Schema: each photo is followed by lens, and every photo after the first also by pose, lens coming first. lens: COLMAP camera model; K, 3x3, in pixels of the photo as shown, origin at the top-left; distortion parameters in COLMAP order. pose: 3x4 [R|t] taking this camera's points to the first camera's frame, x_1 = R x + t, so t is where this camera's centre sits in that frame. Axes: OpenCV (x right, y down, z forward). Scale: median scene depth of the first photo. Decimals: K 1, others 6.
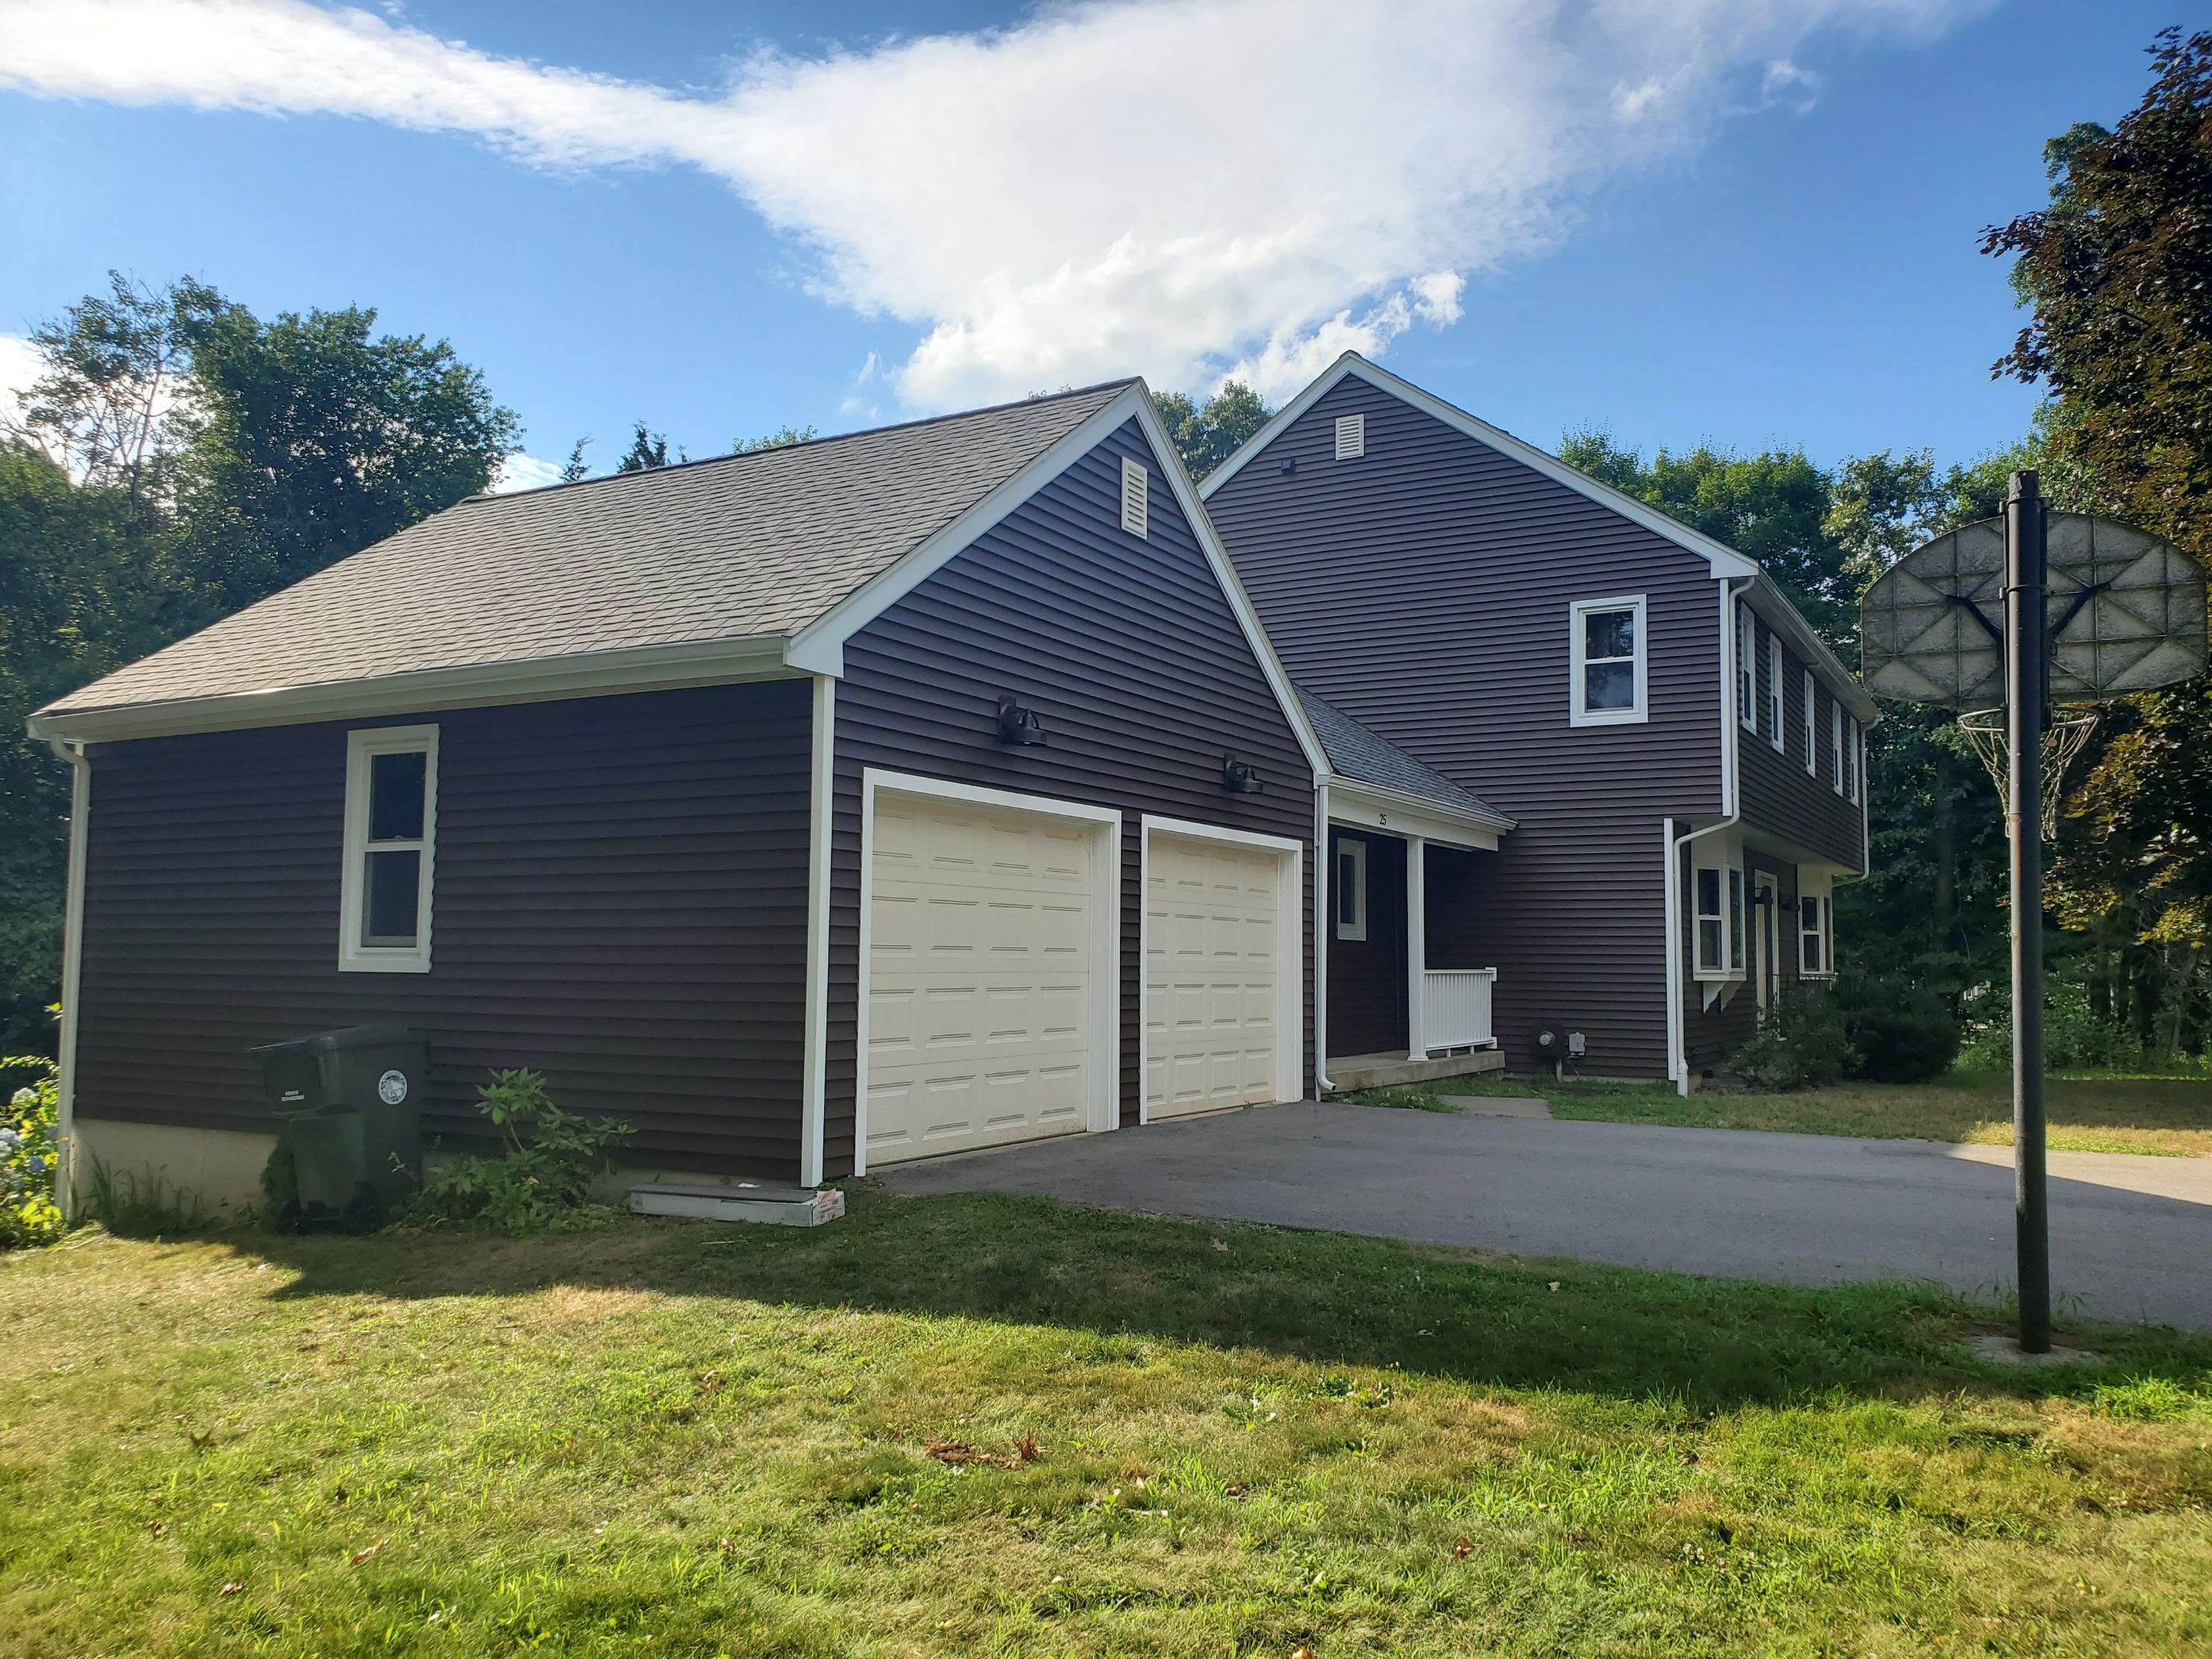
lens RADIAL K [[1728.3, 0, 1106.0], [0, 1728.3, 829.5], [0, 0, 1]] dist [0.008231, 0.001746]
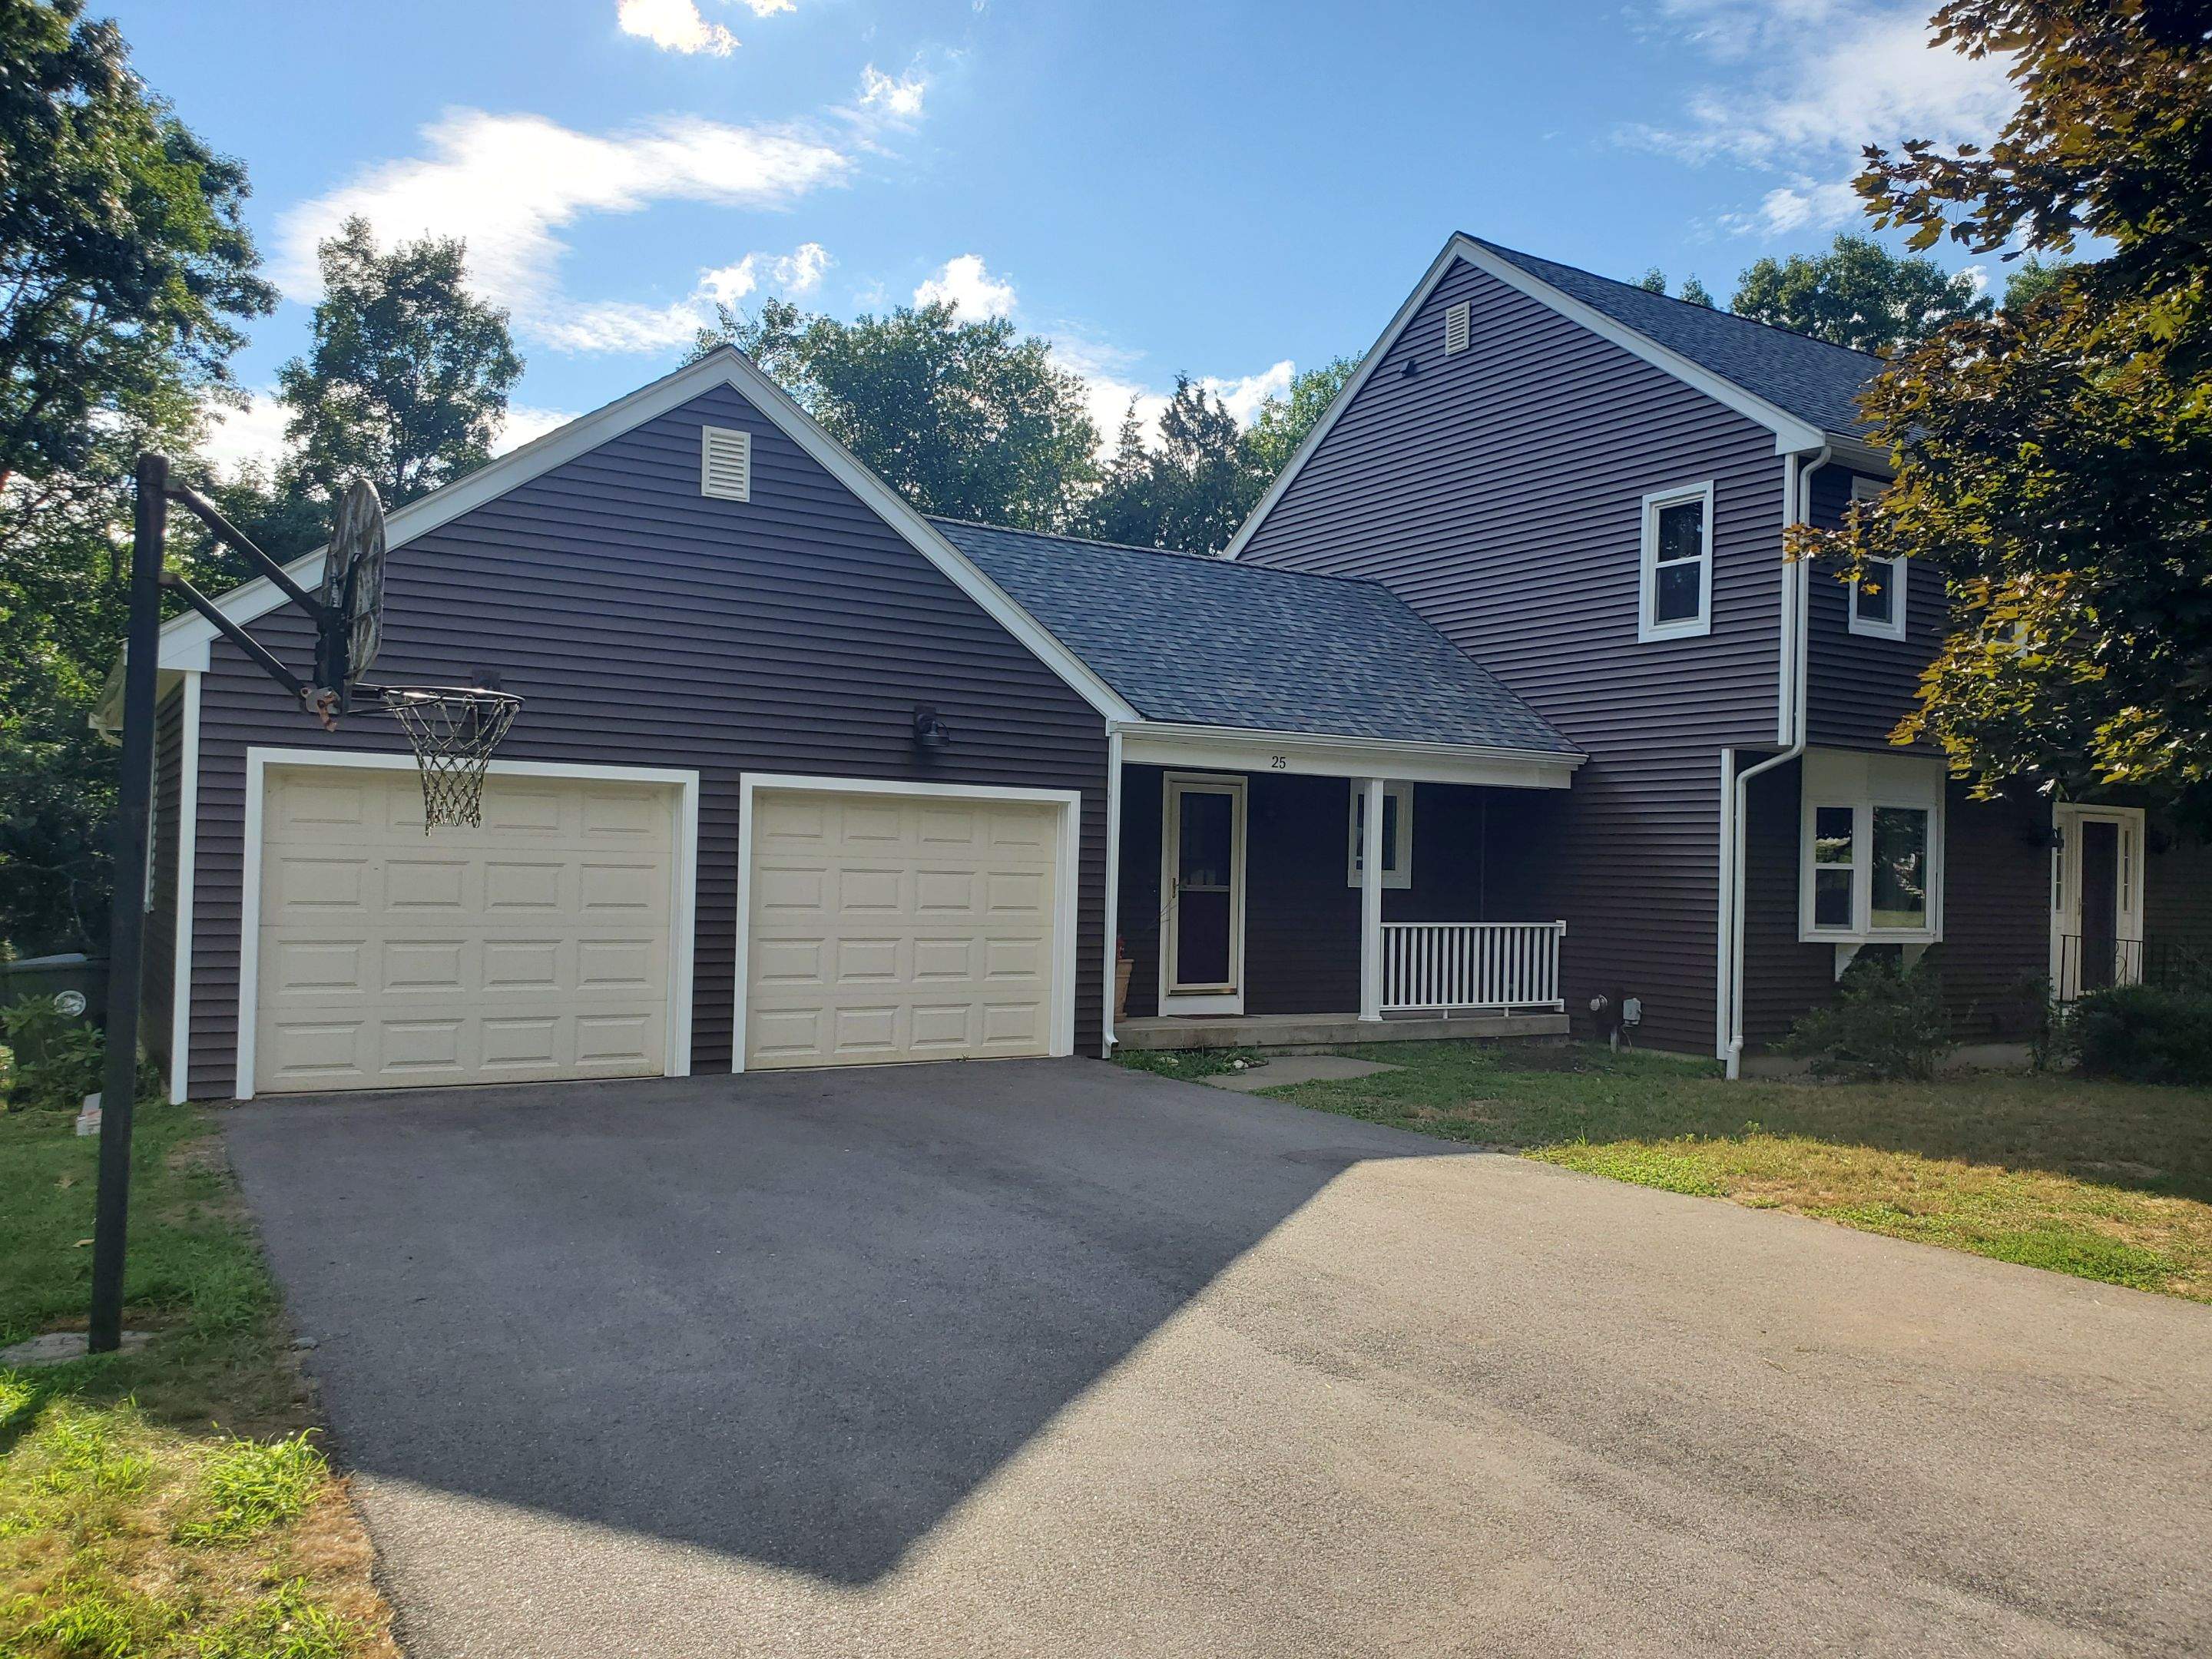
lens RADIAL K [[1711.3, 0, 1106.1], [0, 1711.3, 866.2], [0, 0, 1]] dist [-0.005811, -0.004260]
pose [[0.887259, 0.009697, -0.461169, 0.433104], [0.020867, 0.997912, 0.061129, -0.006816], [0.460799, -0.063860, 0.885204, 0.121089]]
